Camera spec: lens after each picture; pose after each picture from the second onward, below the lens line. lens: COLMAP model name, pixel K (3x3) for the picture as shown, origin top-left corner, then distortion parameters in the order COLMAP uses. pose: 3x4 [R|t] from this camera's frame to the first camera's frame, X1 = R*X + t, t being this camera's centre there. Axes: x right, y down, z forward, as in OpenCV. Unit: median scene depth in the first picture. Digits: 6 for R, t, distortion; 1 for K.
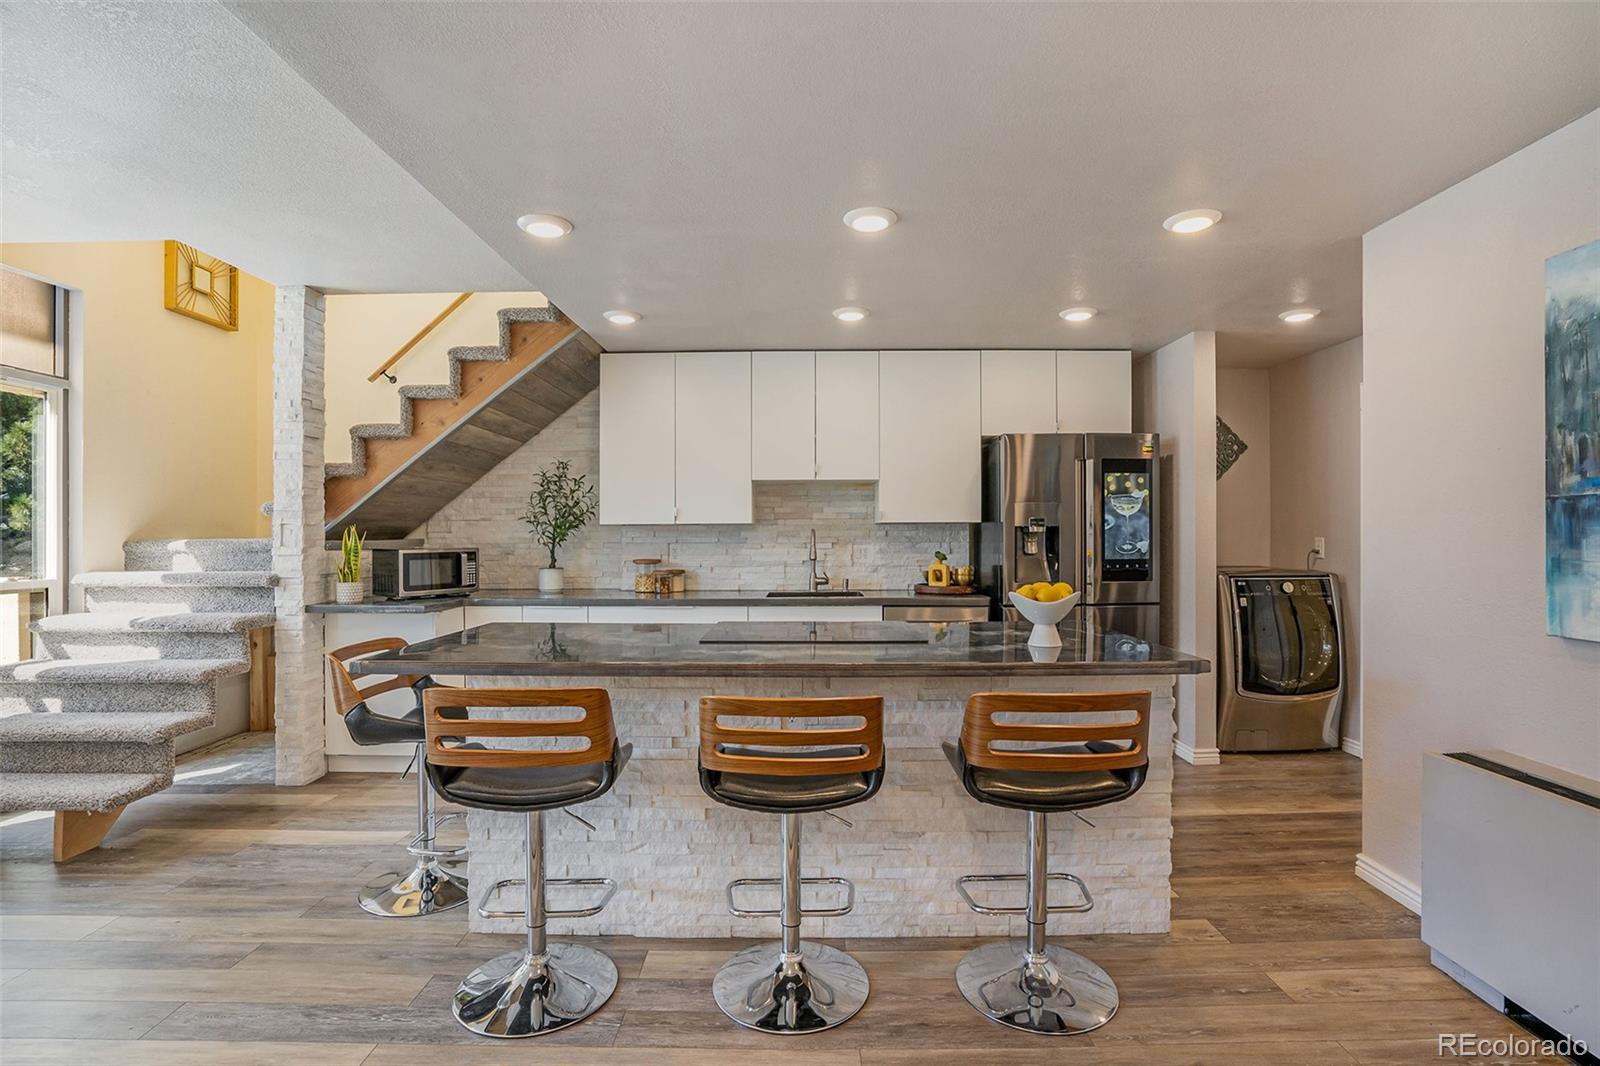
lens RADIAL K [[765.9, 0, 780.7], [0, 765.9, 511.6], [0, 0, 1]] dist [-0.049498, 0.015454]
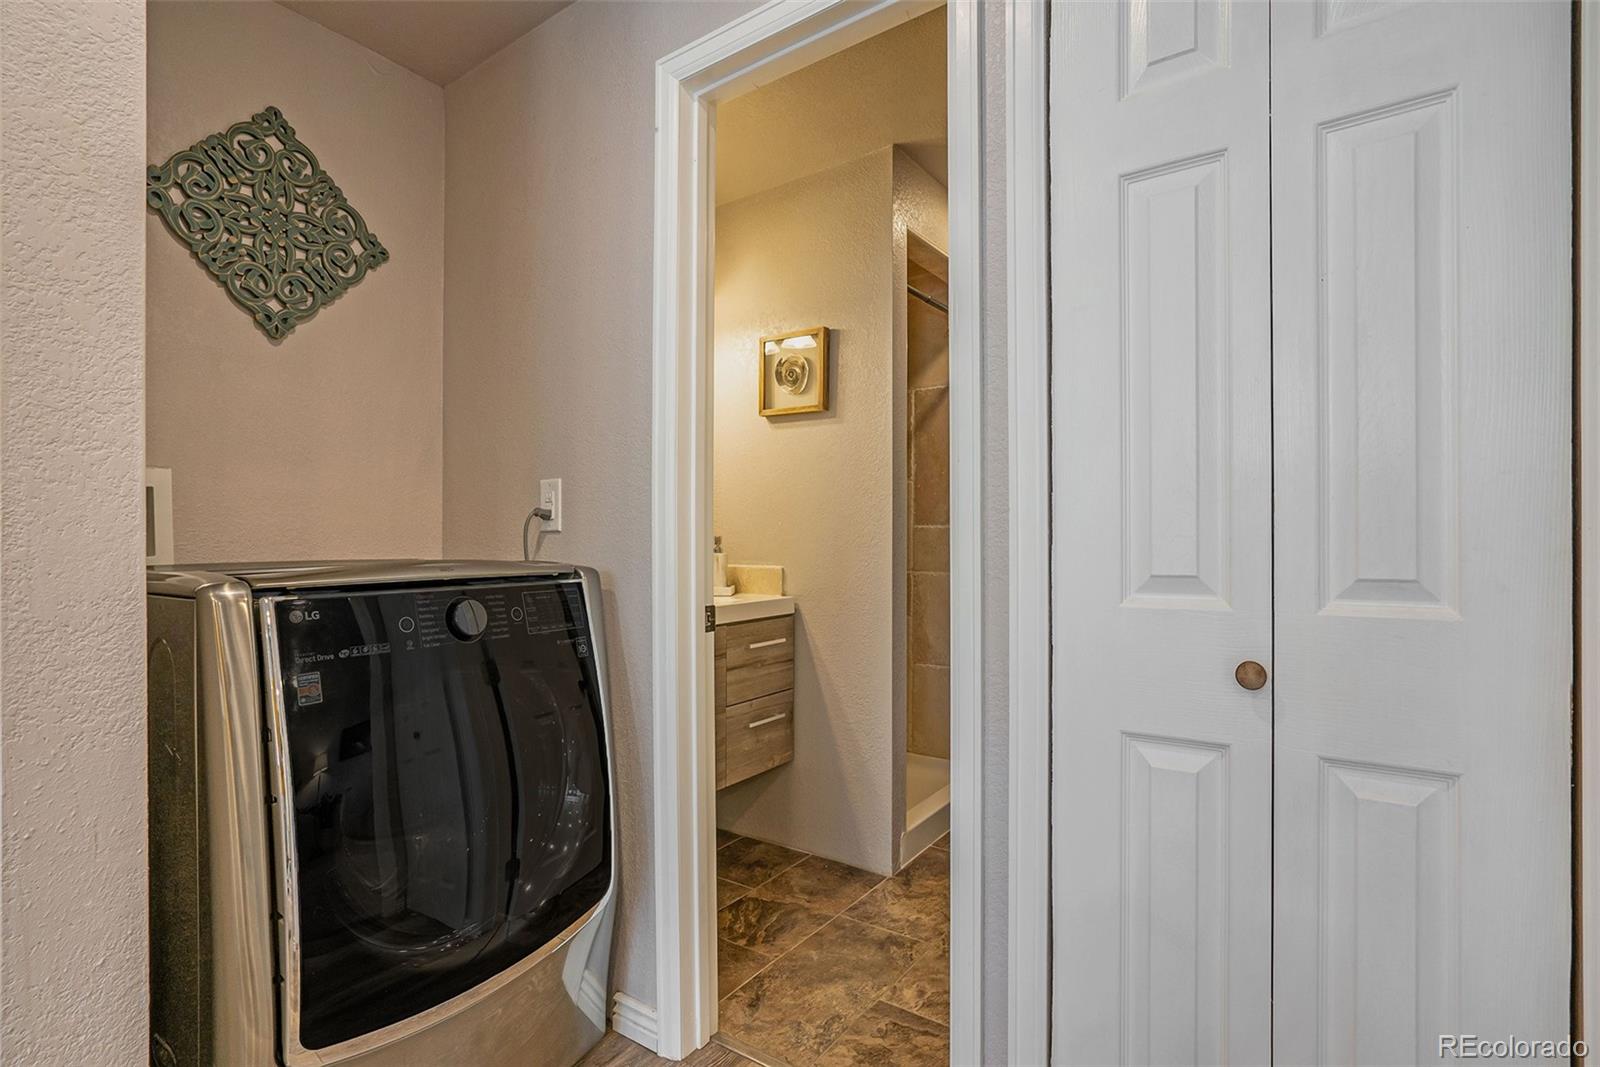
lens RADIAL K [[751.6, 0, 775.2], [0, 751.6, 558.1], [0, 0, 1]] dist [-0.046740, 0.016302]
pose [[0.580818, -0.020470, 0.813776, 0.464973], [-0.014212, 0.999276, 0.035279, 0.059916], [-0.813909, -0.032057, 0.580107, 0.672102]]
